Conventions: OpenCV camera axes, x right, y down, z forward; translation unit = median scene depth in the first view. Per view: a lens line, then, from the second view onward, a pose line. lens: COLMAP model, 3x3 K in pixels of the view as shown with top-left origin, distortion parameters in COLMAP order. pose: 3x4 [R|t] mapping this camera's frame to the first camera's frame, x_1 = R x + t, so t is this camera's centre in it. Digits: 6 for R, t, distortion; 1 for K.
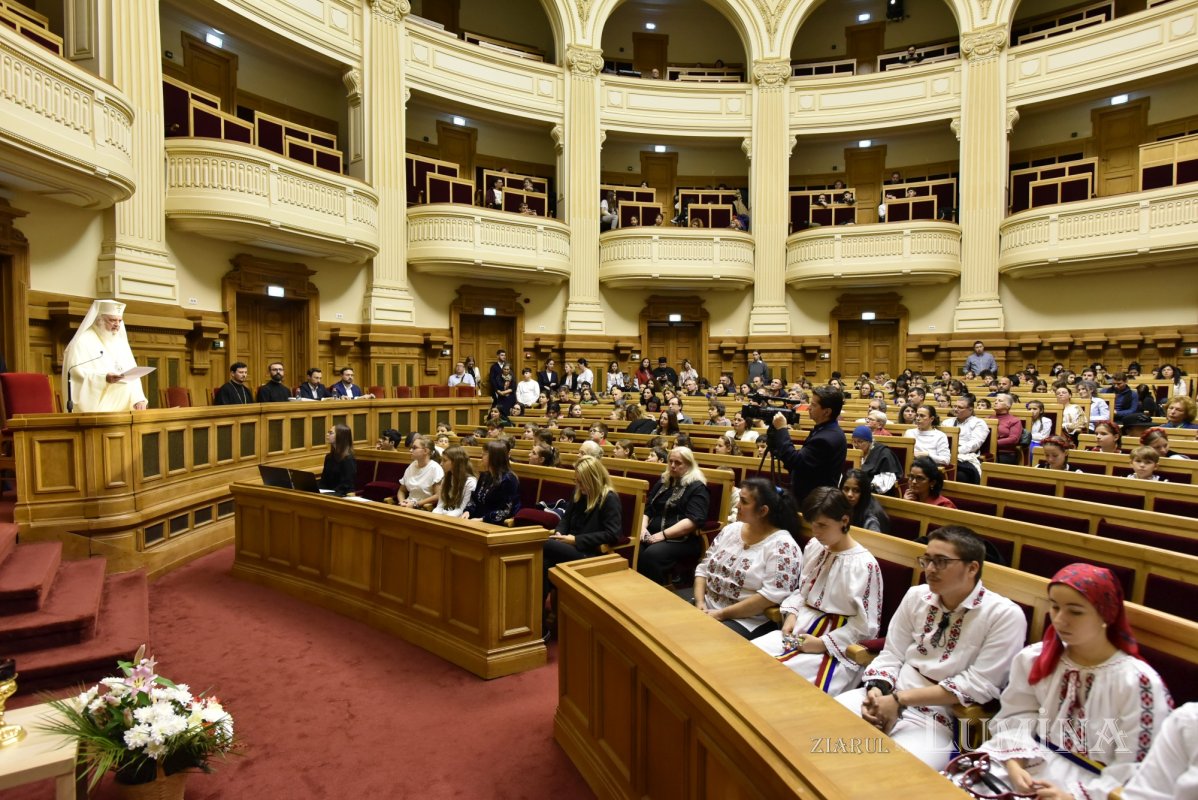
lens RADIAL K [[692.6, 0, 600.9], [0, 692.6, 418.6], [0, 0, 1]] dist [0.006342, -0.002497]
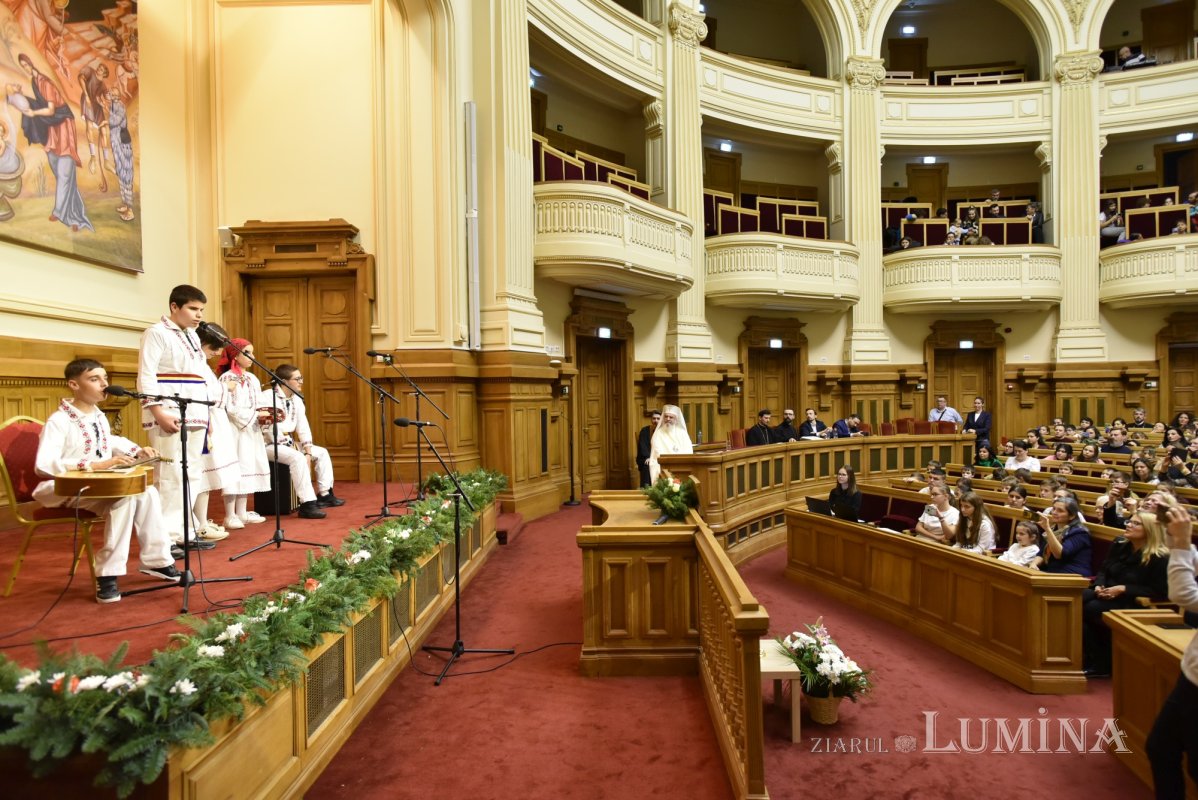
lens RADIAL K [[692.6, 0, 587.9], [0, 692.6, 401.6], [0, 0, 1]] dist [0.006342, -0.002497]
pose [[0.815606, -0.003705, -0.578596, -0.040625], [-0.020286, 0.999182, -0.034994, -0.039981], [0.578252, 0.040279, 0.814863, -0.226299]]
